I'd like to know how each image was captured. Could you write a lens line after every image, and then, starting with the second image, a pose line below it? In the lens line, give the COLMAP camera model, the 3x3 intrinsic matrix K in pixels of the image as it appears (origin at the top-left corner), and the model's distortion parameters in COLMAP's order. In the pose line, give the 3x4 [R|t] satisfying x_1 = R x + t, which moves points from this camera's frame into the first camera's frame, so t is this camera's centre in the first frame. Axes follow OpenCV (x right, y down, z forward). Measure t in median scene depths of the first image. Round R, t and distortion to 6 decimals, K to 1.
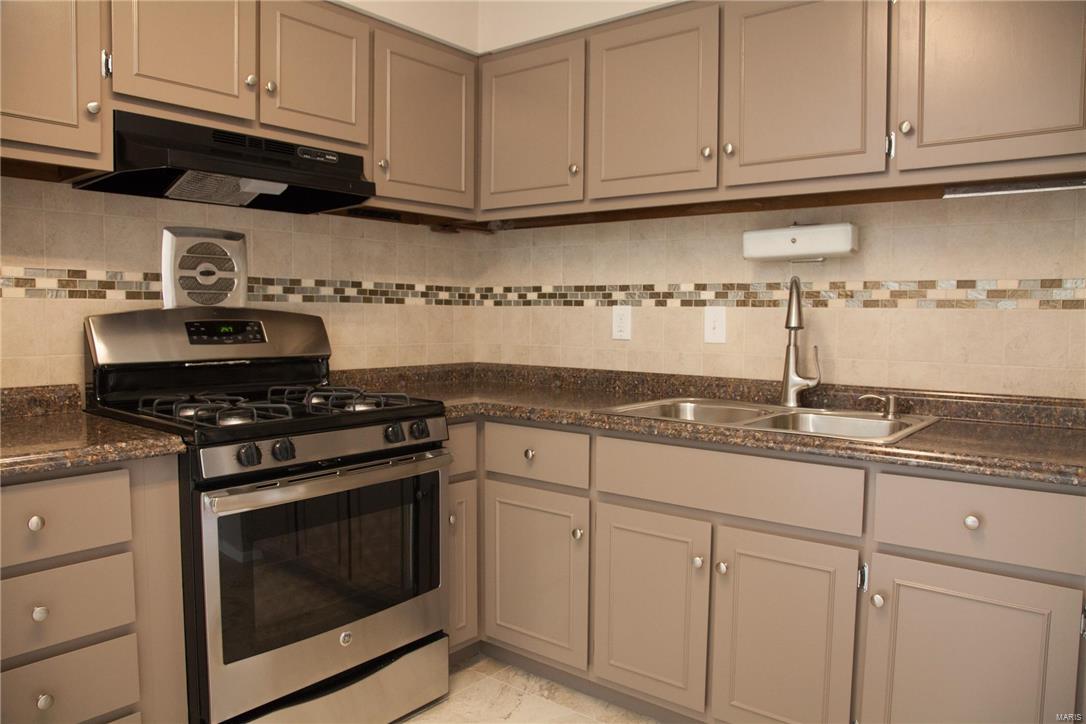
lens RADIAL K [[773.3, 0, 543.0], [0, 773.3, 362.0], [0, 0, 1]] dist [-0.075177, 0.008037]
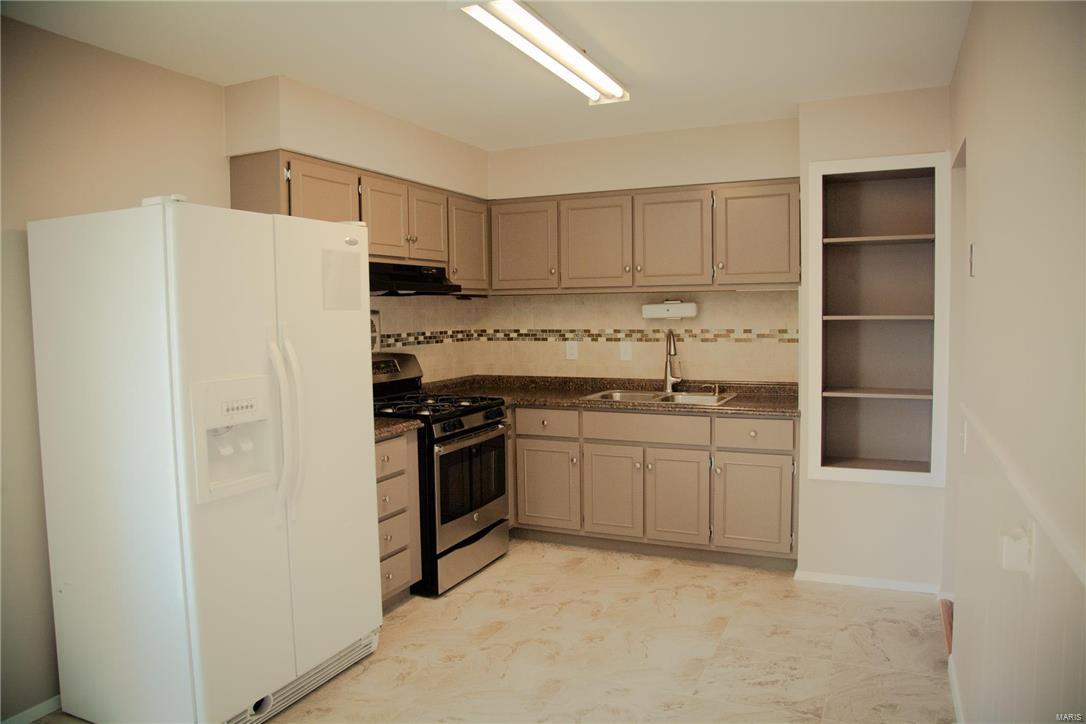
lens RADIAL K [[773.3, 0, 543.0], [0, 773.3, 362.0], [0, 0, 1]] dist [-0.075177, 0.008037]
pose [[0.969258, -0.040448, 0.242701, -0.456935], [0.038852, 0.999180, 0.011364, -0.053270], [-0.242961, -0.001585, 0.970035, -0.833413]]
